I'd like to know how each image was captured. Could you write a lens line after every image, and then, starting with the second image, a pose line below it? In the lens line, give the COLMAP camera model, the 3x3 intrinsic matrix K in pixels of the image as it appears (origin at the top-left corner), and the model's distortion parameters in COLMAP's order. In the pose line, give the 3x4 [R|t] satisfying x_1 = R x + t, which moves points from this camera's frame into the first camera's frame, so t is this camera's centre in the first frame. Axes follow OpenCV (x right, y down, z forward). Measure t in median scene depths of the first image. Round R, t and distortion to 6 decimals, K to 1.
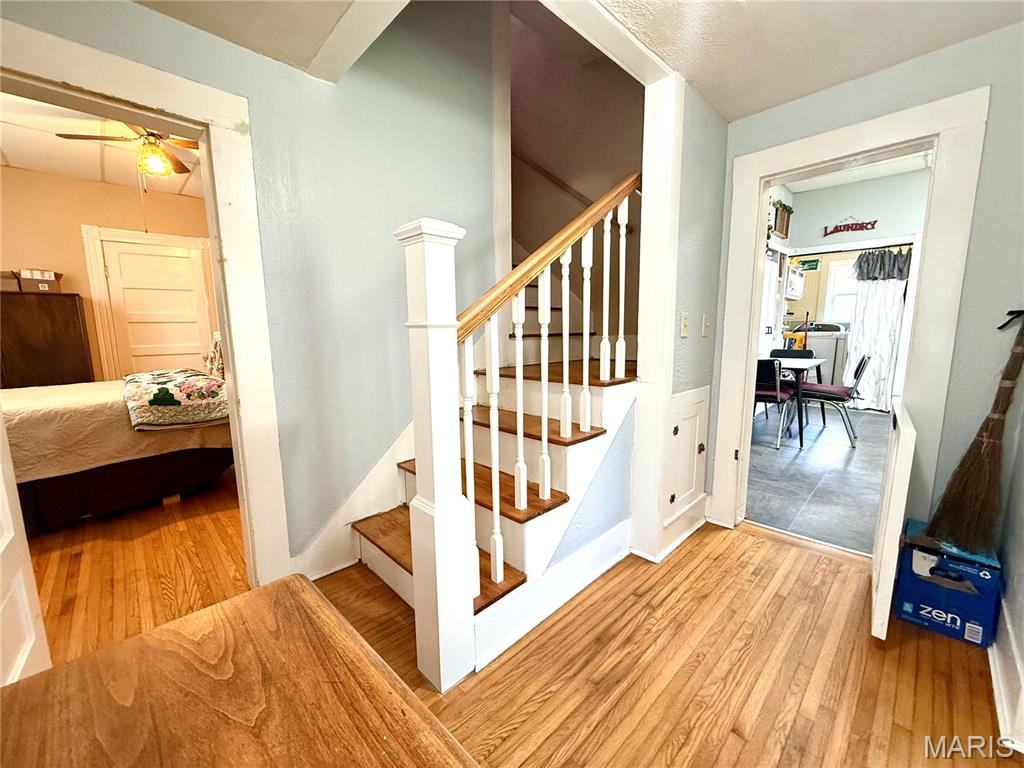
lens RADIAL K [[404.7, 0, 505.6], [0, 404.7, 383.3], [0, 0, 1]] dist [-0.002340, 0.000229]
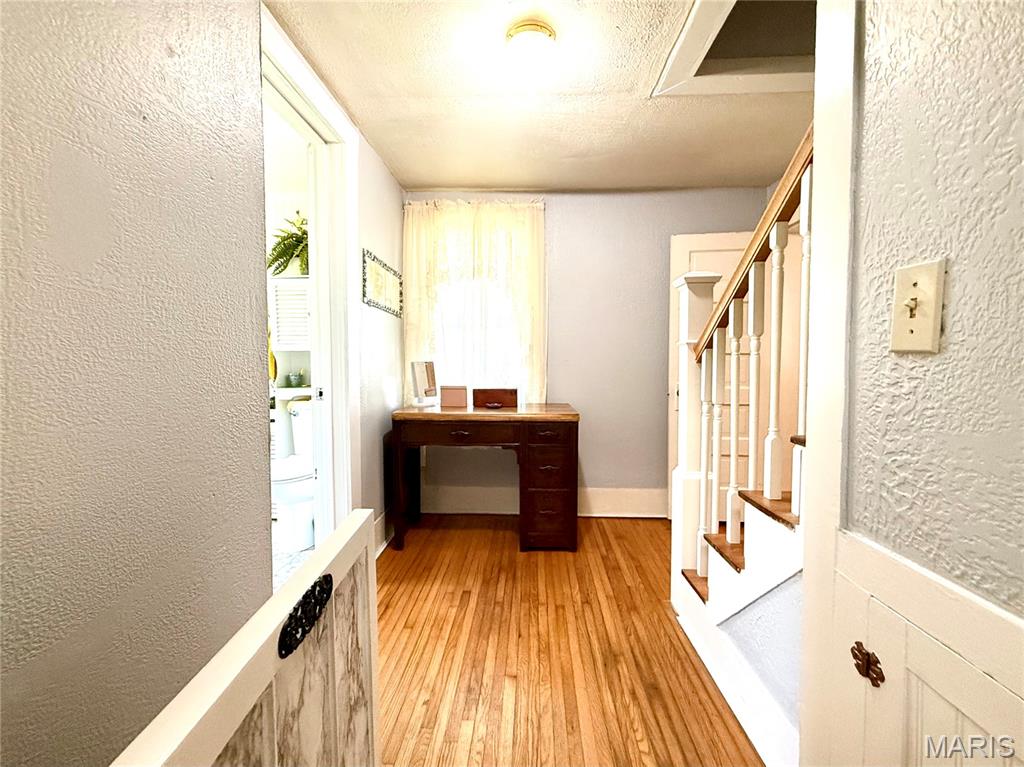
lens RADIAL K [[404.7, 0, 505.6], [0, 404.7, 382.8], [0, 0, 1]] dist [-0.002340, 0.000229]
pose [[-0.724122, 0.046944, -0.688073, 0.990485], [-0.083883, 0.984279, 0.155430, -0.133004], [0.684552, 0.170268, -0.708800, 1.215742]]
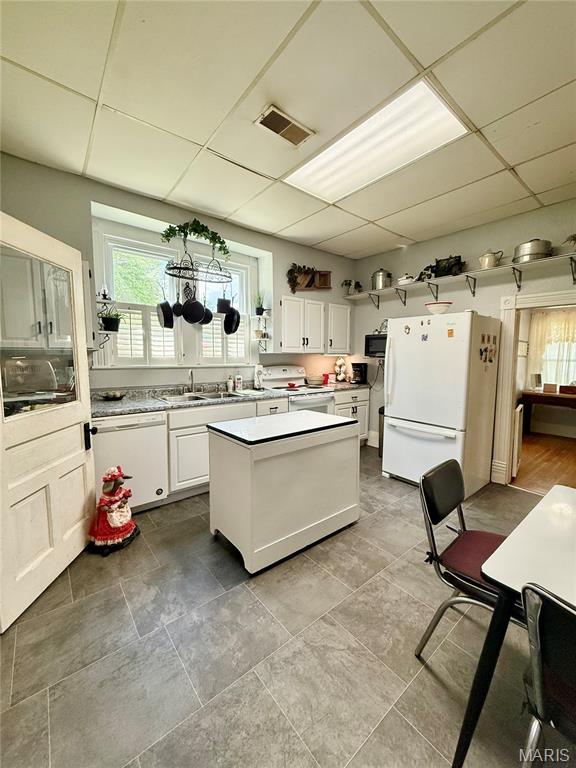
lens RADIAL K [[303.5, 0, 289.4], [0, 303.5, 378.3], [0, 0, 1]] dist [-0.002340, 0.000229]
pose [[-0.992481, 0.006325, 0.122238, 2.508770], [0.032682, 0.976101, 0.214846, -0.742560], [-0.117957, 0.217226, -0.968968, 3.569349]]
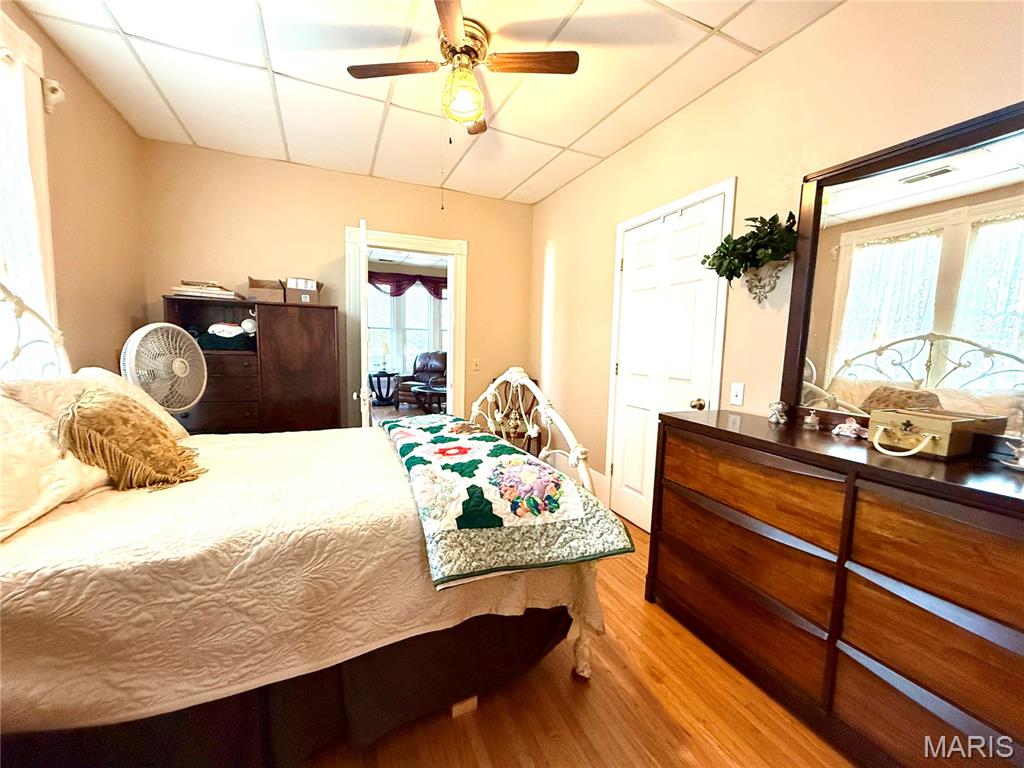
lens RADIAL K [[404.7, 0, 505.6], [0, 404.7, 383.3], [0, 0, 1]] dist [-0.002340, 0.000229]
pose [[0.931917, 0.070199, -0.355812, -1.088793], [-0.085899, 0.995896, -0.028498, -0.182058], [0.352351, 0.057121, 0.934123, 0.905963]]
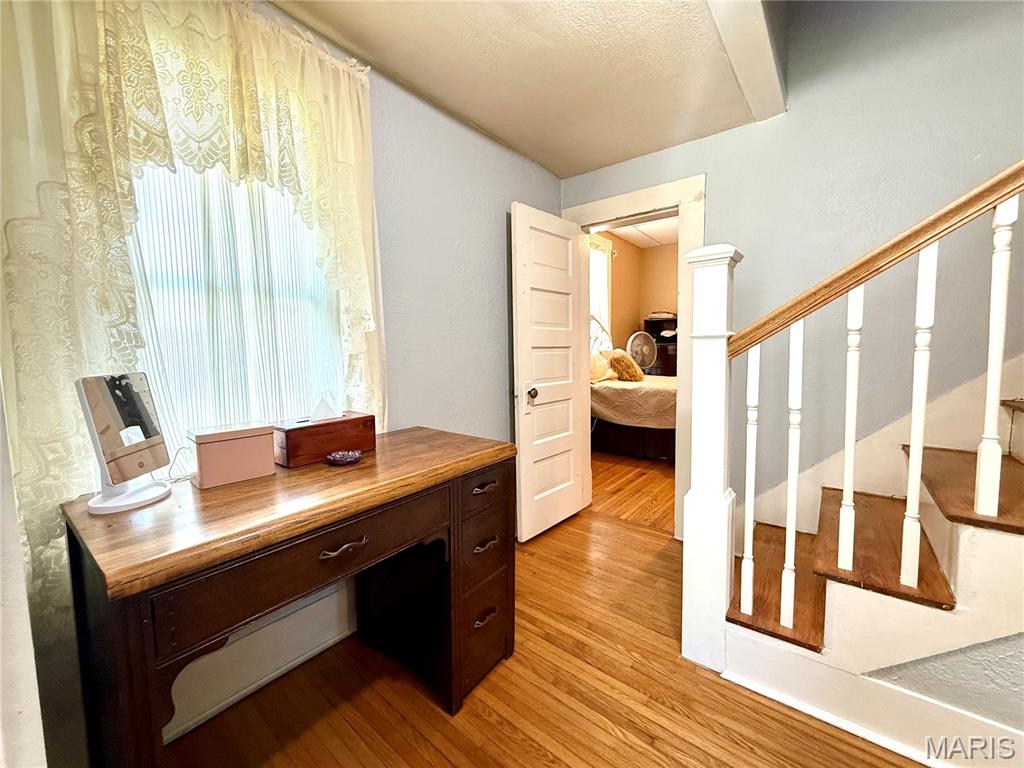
lens RADIAL K [[401.5, 0, 498.6], [0, 401.5, 384.5], [0, 0, 1]] dist [0.001348, 0.000386]
pose [[0.098728, 0.097150, -0.990361, 0.694207], [-0.117376, 0.989413, 0.085356, -0.026257], [0.988168, 0.107817, 0.109086, 0.227783]]
